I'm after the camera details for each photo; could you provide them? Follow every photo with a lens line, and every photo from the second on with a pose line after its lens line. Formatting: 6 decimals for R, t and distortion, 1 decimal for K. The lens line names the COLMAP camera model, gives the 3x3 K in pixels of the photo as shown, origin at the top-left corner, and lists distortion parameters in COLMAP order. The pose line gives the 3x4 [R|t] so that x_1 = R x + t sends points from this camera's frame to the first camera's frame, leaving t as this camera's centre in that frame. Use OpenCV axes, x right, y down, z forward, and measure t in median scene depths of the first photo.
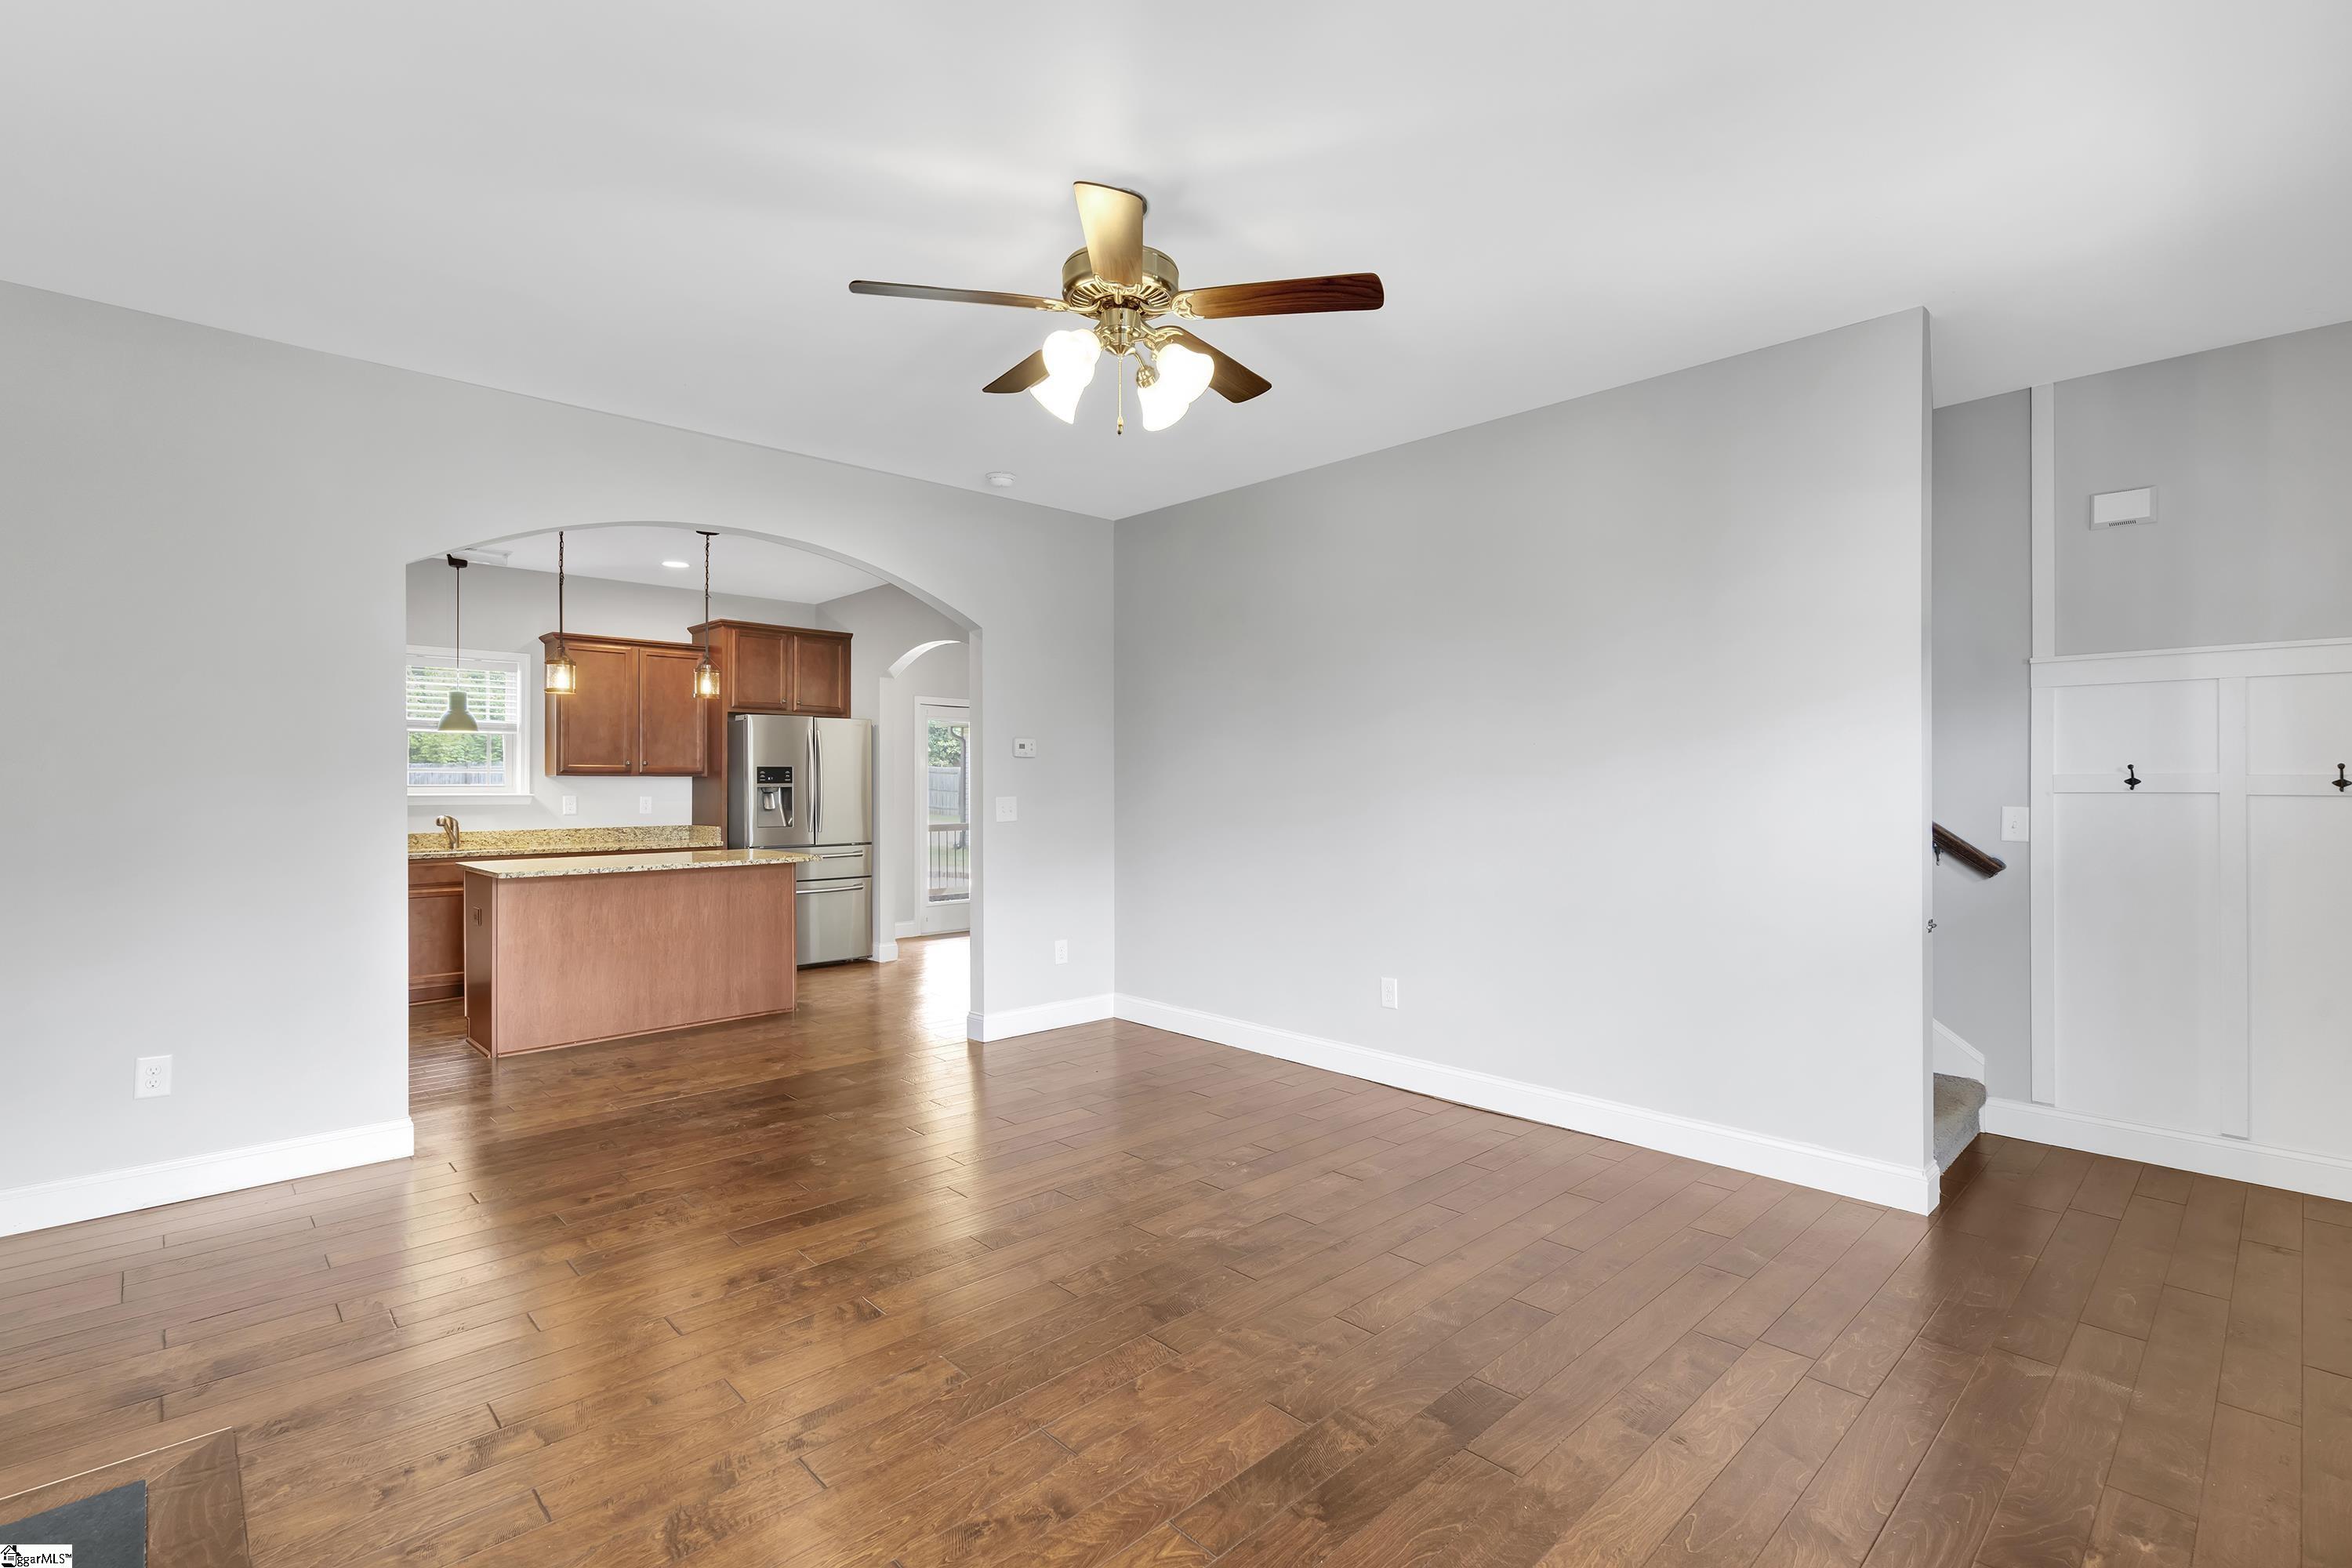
lens RADIAL K [[1072.6, 0, 1172.4], [0, 1072.6, 784.4], [0, 0, 1]] dist [-0.004874, 0.002521]
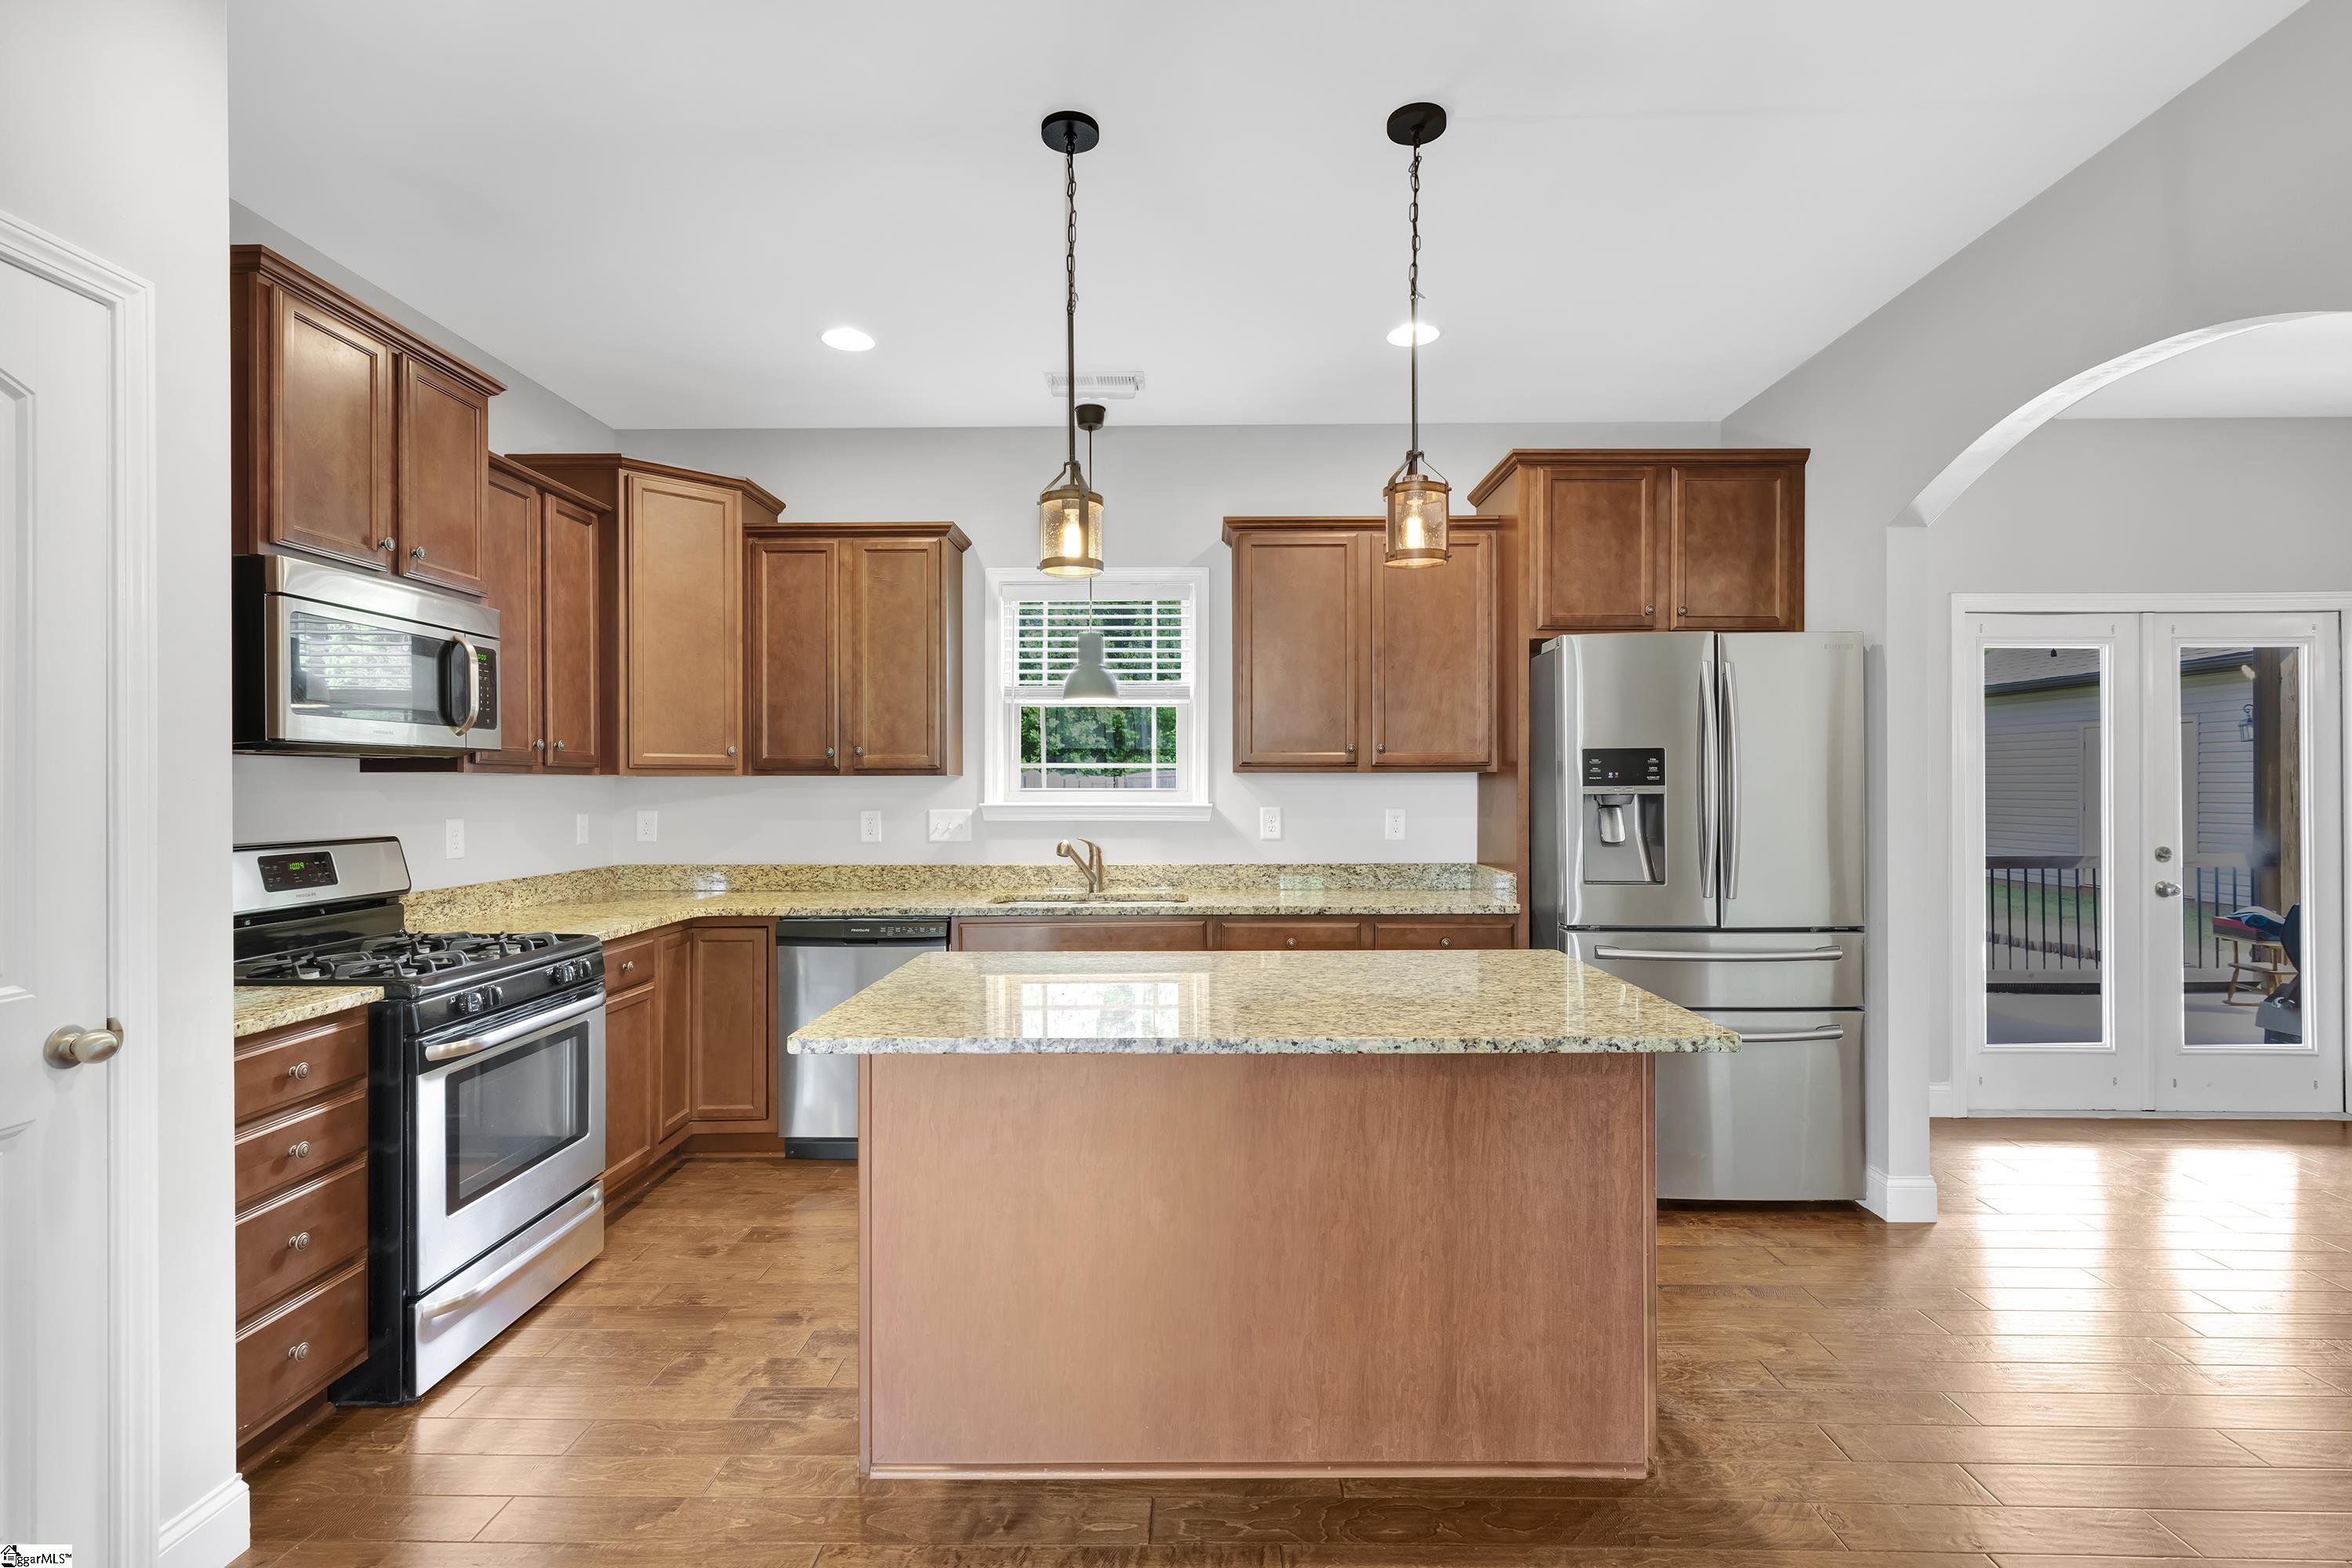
lens RADIAL K [[1072.6, 0, 1181.5], [0, 1072.6, 782.1], [0, 0, 1]] dist [-0.004874, 0.002521]
pose [[0.701652, -0.000502, -0.712520, -0.177517], [0.001668, 0.999998, 0.000938, -0.003378], [0.712518, -0.001846, 0.701652, 0.542076]]
